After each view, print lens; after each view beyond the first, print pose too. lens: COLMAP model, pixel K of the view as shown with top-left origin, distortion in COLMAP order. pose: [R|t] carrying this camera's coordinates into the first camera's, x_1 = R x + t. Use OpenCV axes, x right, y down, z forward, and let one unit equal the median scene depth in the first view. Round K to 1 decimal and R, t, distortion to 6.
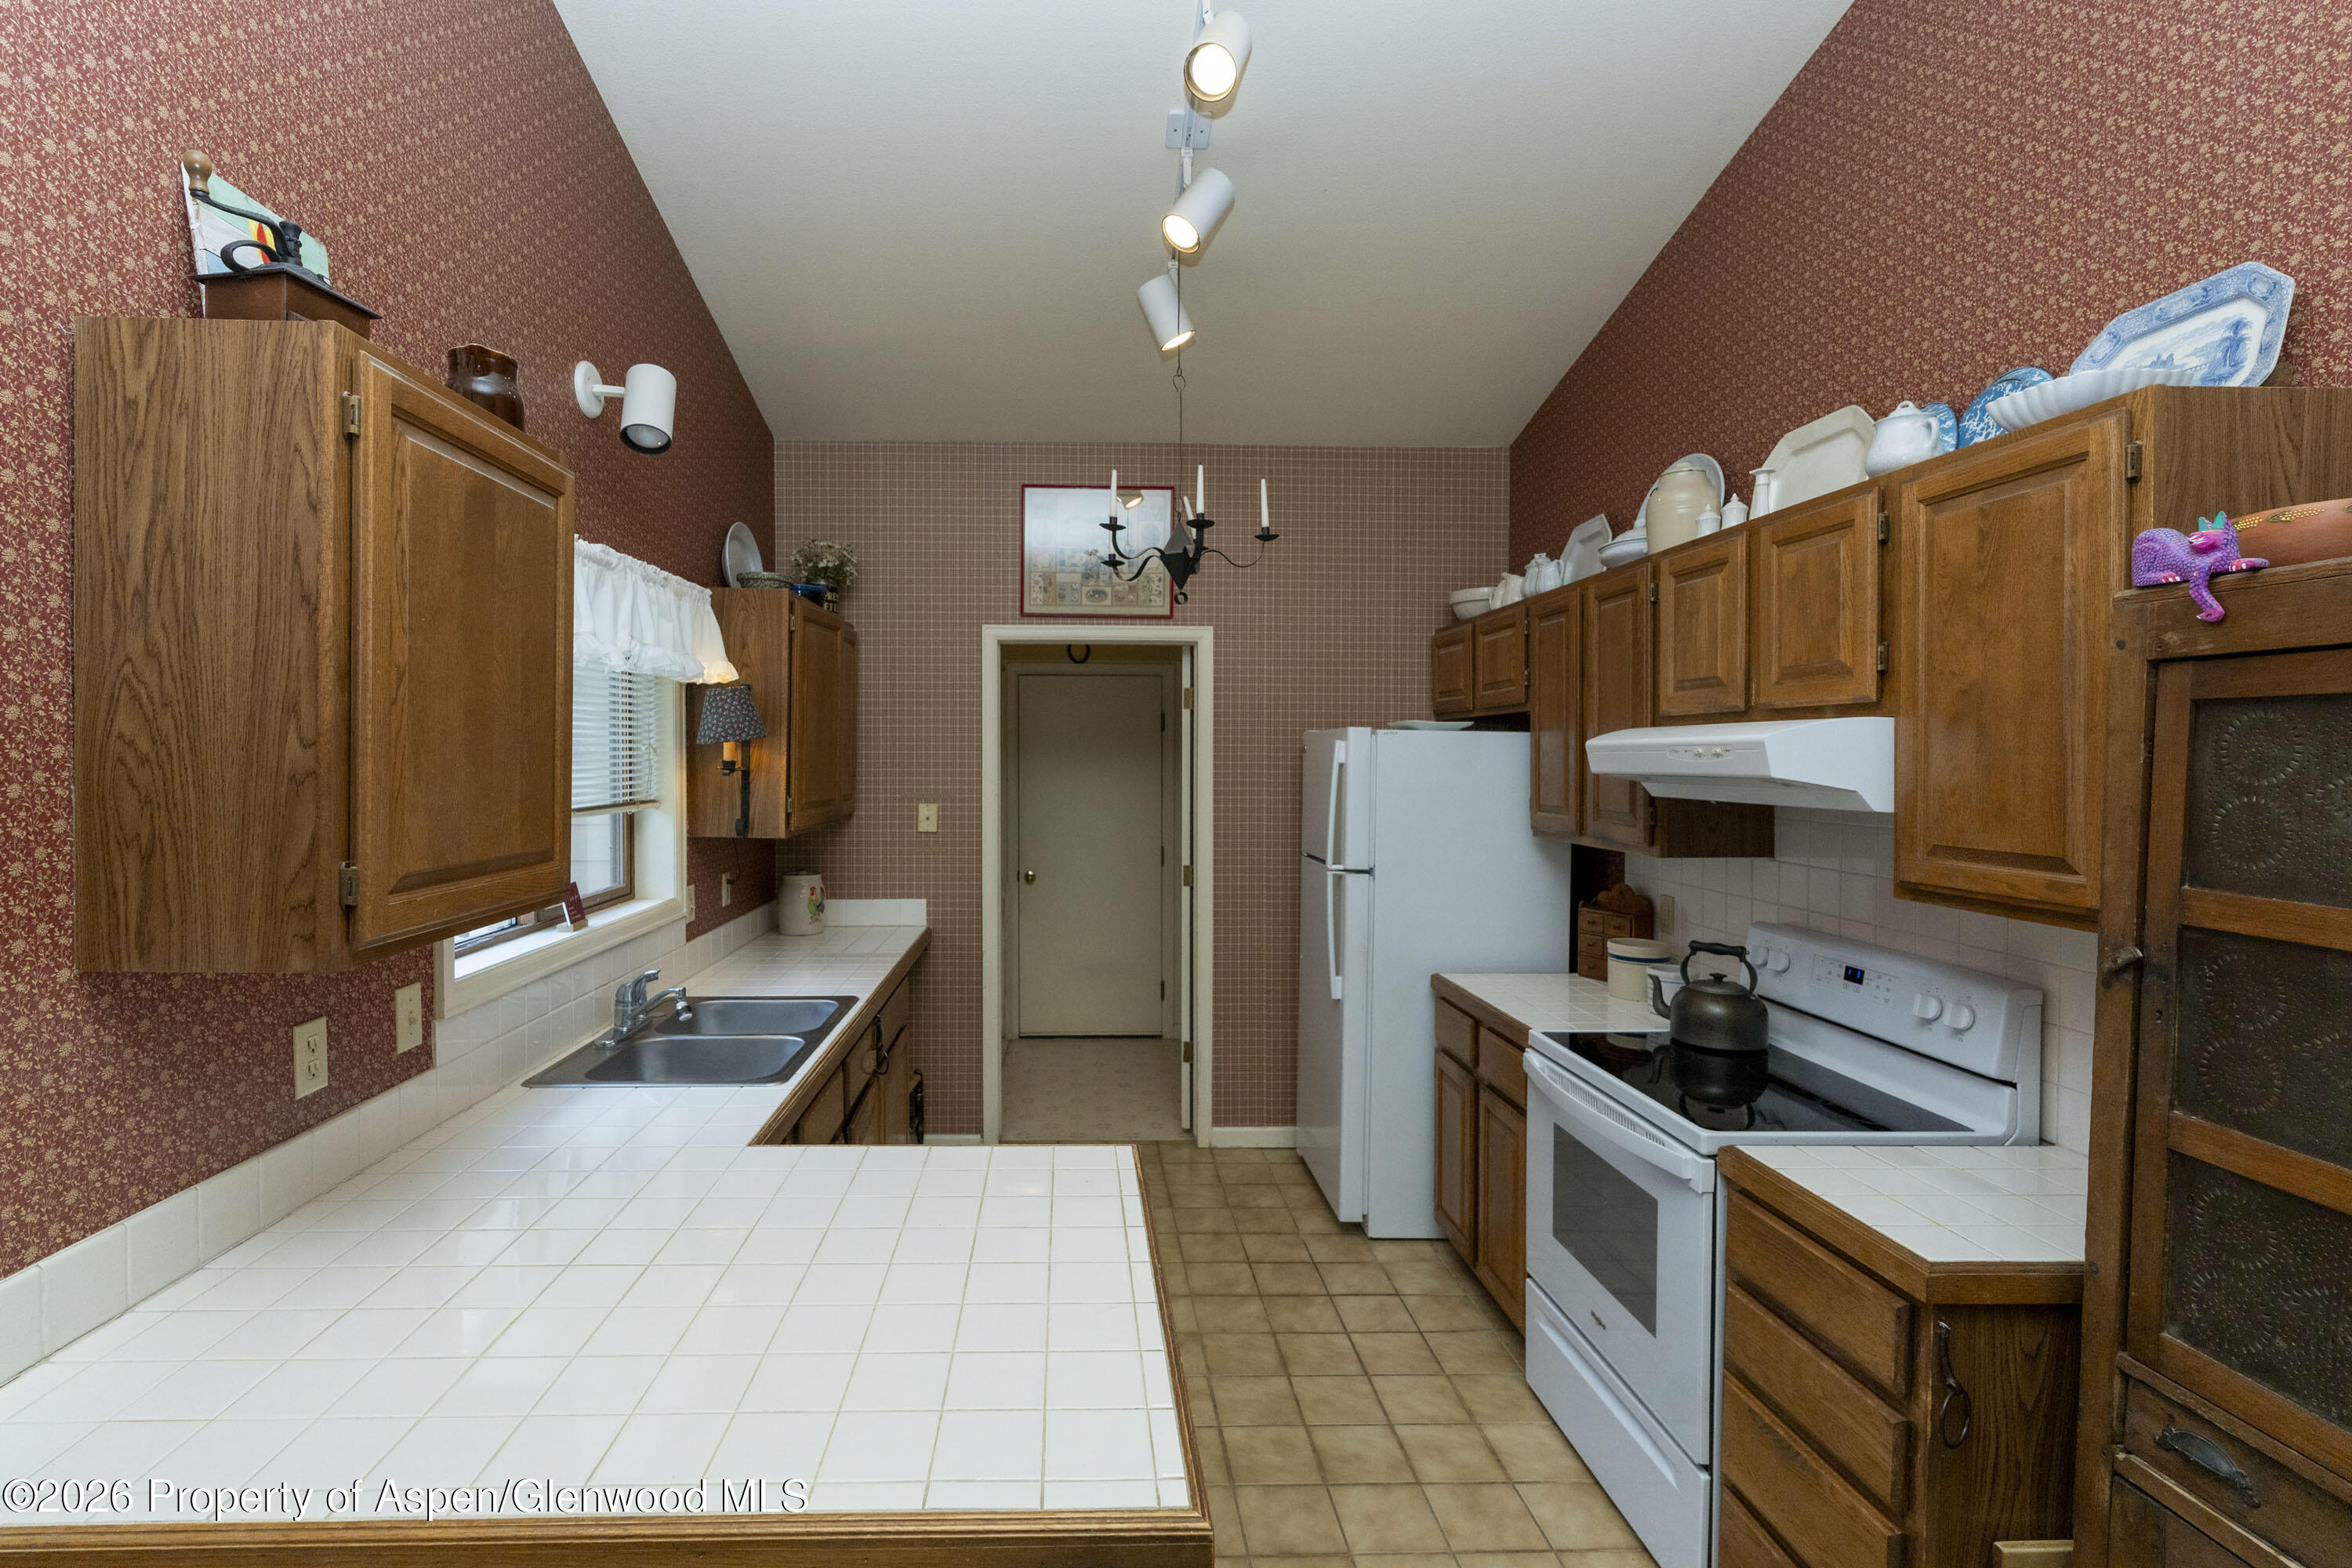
lens RADIAL K [[1295.5, 0, 1170.2], [0, 1295.5, 776.9], [0, 0, 1]] dist [-0.003261, -0.000122]
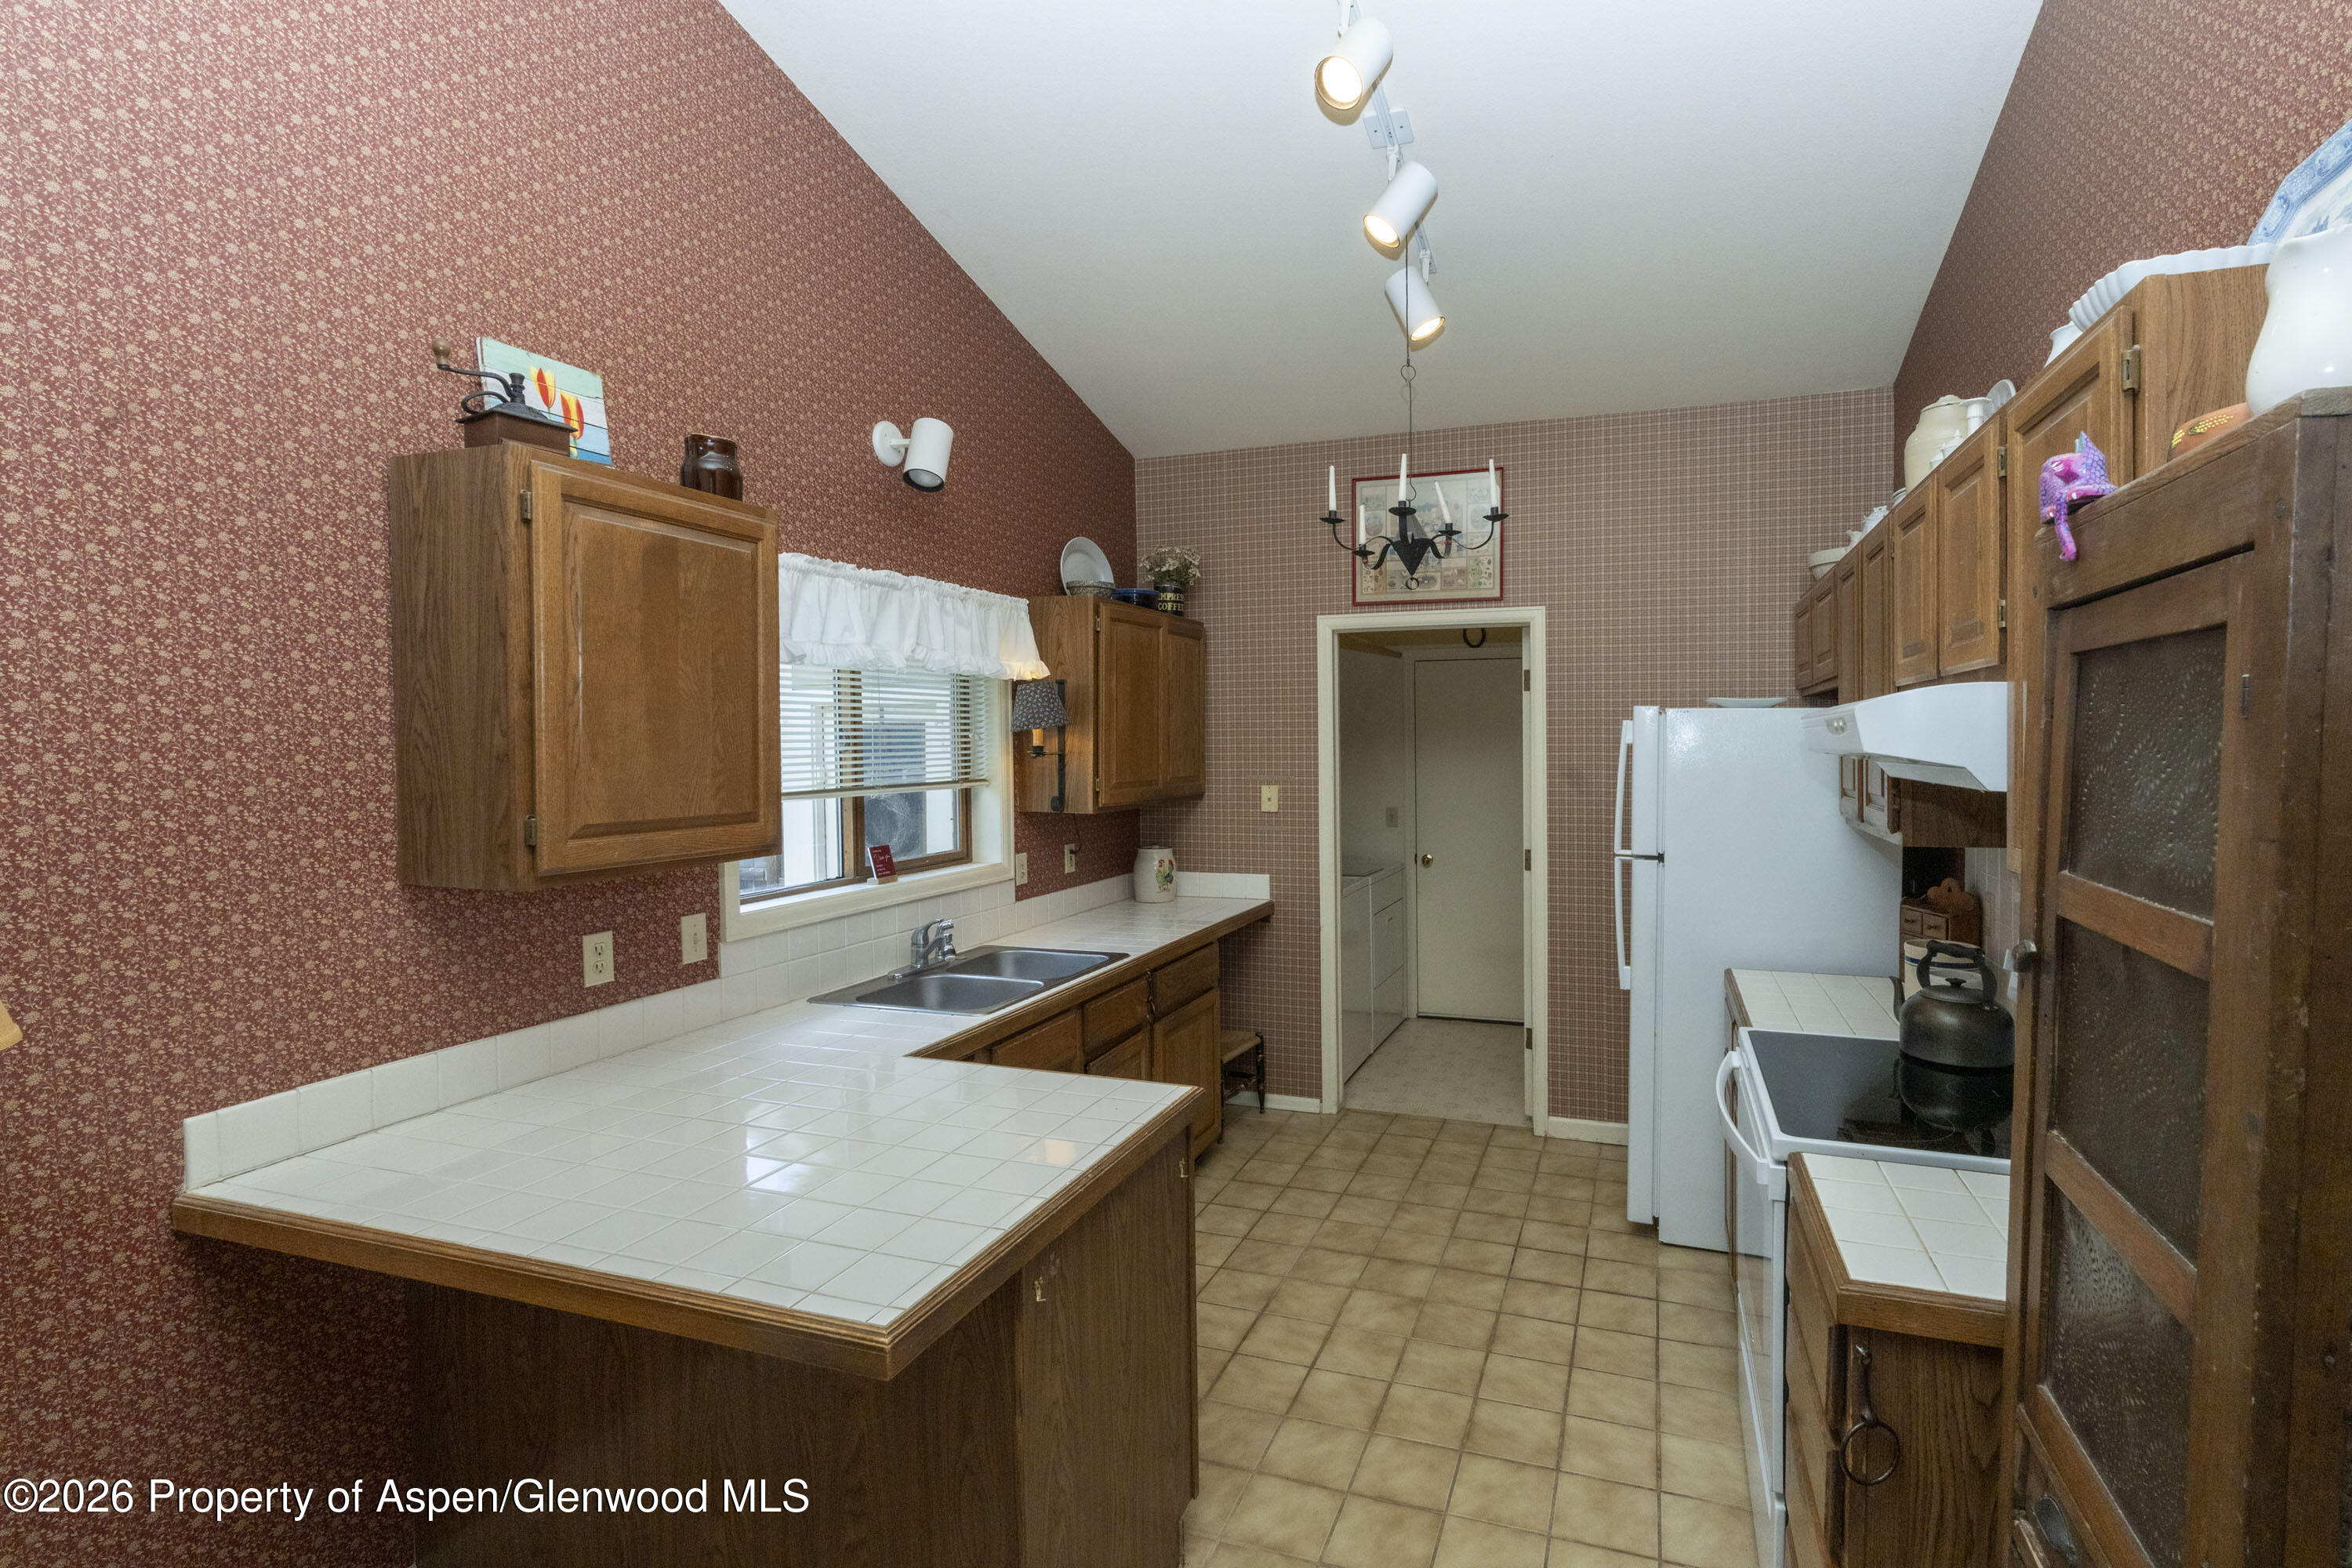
lens RADIAL K [[1295.5, 0, 1182.0], [0, 1295.5, 782.1], [0, 0, 1]] dist [-0.003261, -0.000122]
pose [[0.913581, 0.002867, -0.406648, 0.302350], [0.002677, 0.999911, 0.013064, 0.005837], [0.406649, -0.013024, 0.913492, -0.012272]]
